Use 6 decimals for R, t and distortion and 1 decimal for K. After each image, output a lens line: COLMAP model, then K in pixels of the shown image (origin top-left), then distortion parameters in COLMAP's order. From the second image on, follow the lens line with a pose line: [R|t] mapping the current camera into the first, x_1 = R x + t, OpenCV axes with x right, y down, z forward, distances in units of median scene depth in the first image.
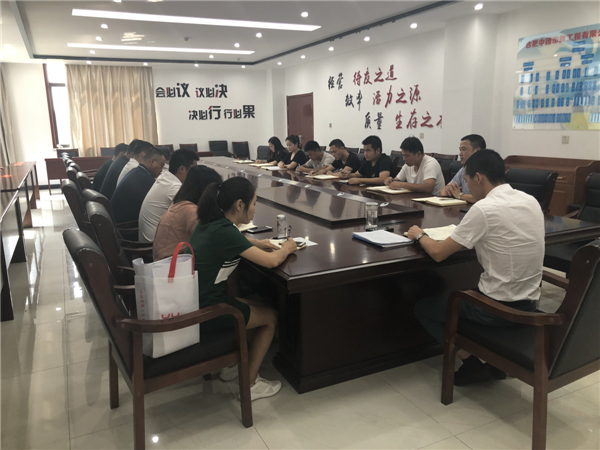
lens RADIAL K [[498.8, 0, 299.5], [0, 498.8, 225.3], [0, 0, 1]] dist [0.034903, -0.027398]
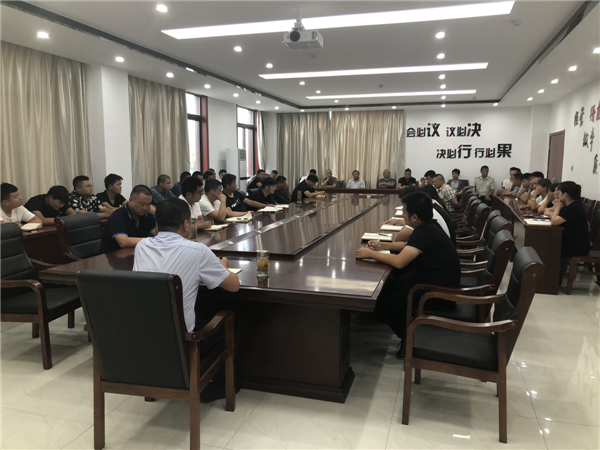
lens RADIAL K [[498.8, 0, 299.9], [0, 498.8, 224.1], [0, 0, 1]] dist [0.034903, -0.027398]
pose [[0.732064, 0.111915, -0.671980, 0.336612], [-0.158755, 0.987281, -0.008523, -0.030513], [0.662480, 0.112919, 0.740520, 0.088791]]
